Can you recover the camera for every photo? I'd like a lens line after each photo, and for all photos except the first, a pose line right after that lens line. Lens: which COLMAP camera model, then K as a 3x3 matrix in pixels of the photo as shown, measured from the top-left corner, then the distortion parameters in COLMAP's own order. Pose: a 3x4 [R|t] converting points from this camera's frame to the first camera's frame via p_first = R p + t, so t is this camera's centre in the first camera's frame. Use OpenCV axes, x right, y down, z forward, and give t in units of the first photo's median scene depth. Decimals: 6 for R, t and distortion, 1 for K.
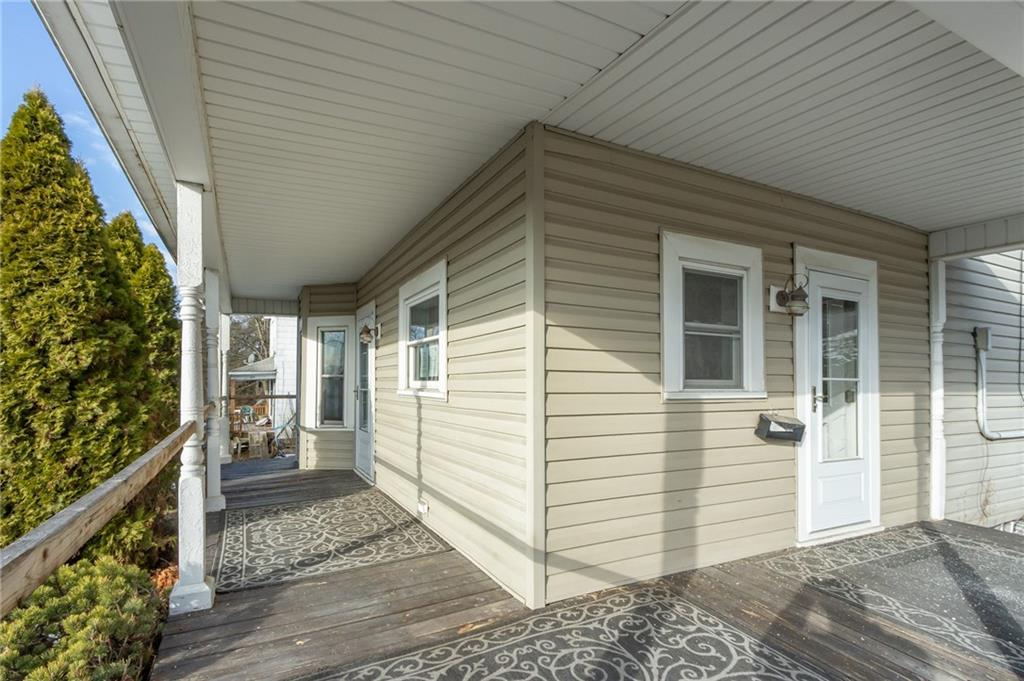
lens RADIAL K [[462.4, 0, 512.0], [0, 462.4, 340.5], [0, 0, 1]] dist [0.000253, -0.000011]
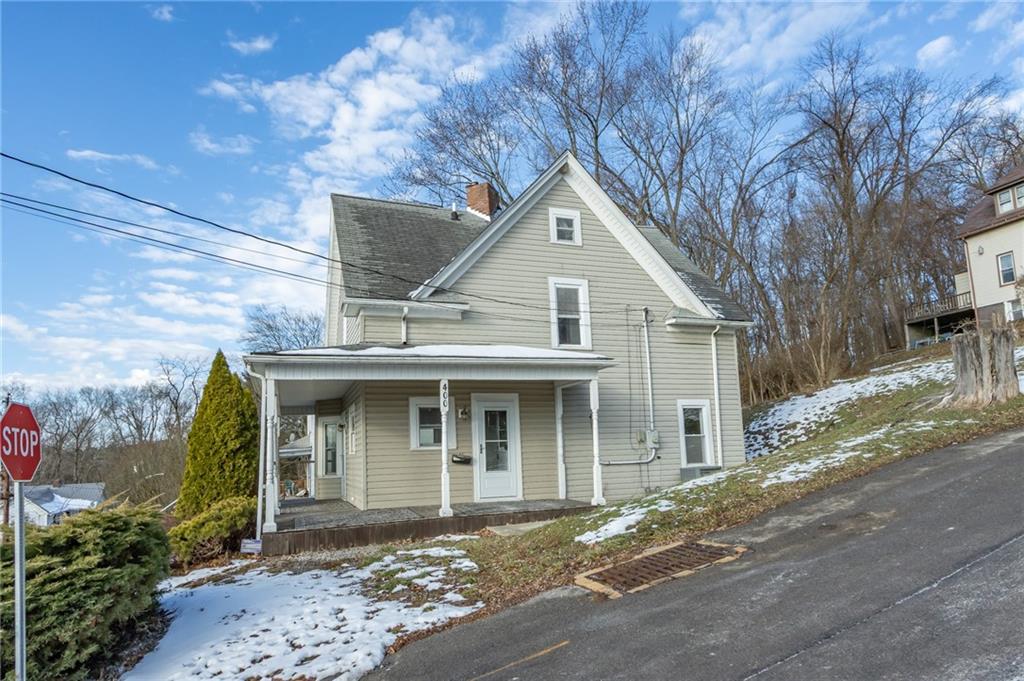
lens RADIAL K [[569.7, 0, 512.0], [0, 569.7, 340.5], [0, 0, 1]] dist [-0.001614, -0.000155]
pose [[0.987681, -0.067844, -0.141009, 1.361977], [0.052942, 0.992862, -0.106872, -0.140813], [0.147254, 0.098090, 0.984223, -2.380509]]
